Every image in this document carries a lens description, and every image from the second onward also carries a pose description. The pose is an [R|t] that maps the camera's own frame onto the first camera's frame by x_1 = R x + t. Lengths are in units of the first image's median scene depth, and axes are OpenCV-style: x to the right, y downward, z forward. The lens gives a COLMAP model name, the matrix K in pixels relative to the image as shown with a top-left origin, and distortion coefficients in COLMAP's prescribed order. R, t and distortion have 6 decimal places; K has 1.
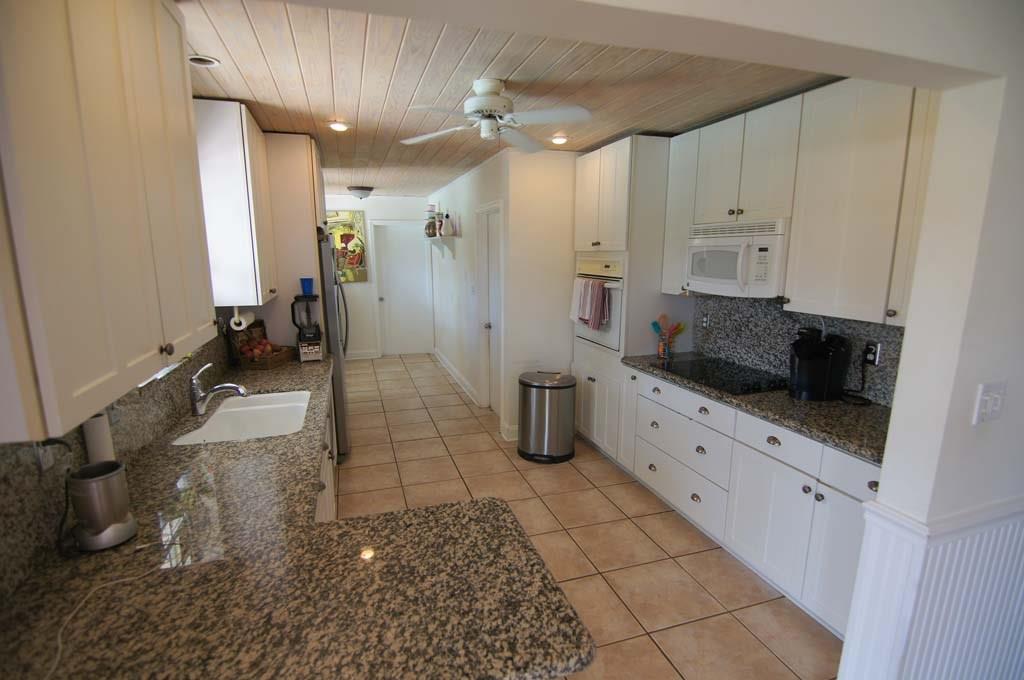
lens RADIAL K [[494.7, 0, 502.9], [0, 494.7, 345.0], [0, 0, 1]] dist [-0.010594, -0.004186]
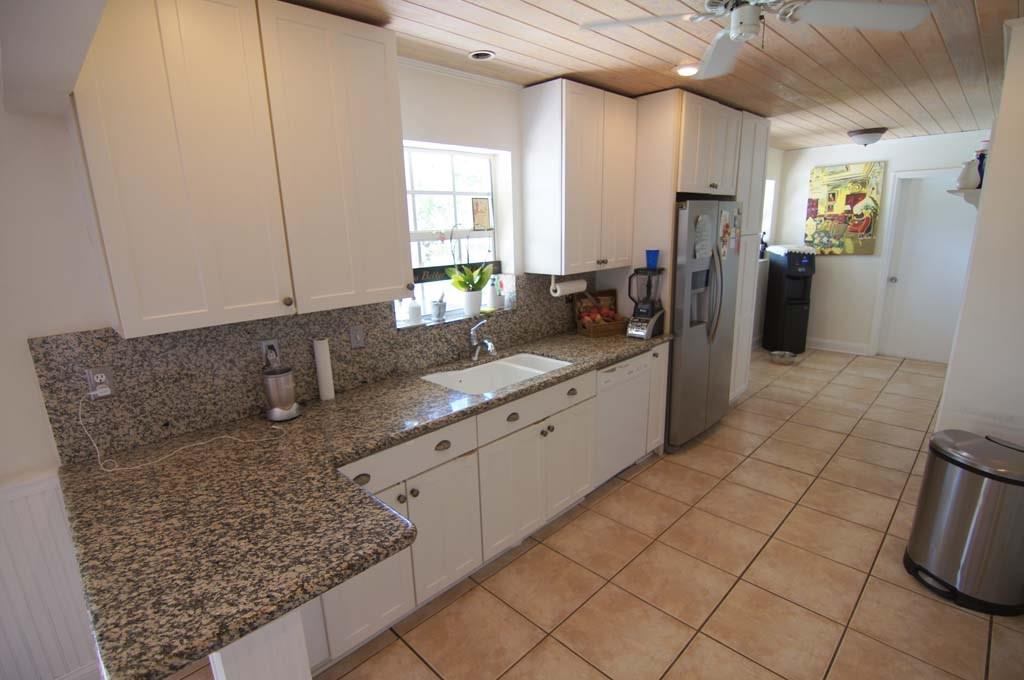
lens RADIAL K [[494.7, 0, 511.8], [0, 494.7, 344.0], [0, 0, 1]] dist [-0.010594, -0.004186]
pose [[0.463563, 0.199328, -0.863352, 0.341619], [-0.139230, 0.978650, 0.151190, -0.069138], [0.875056, 0.050119, 0.481419, 0.342589]]
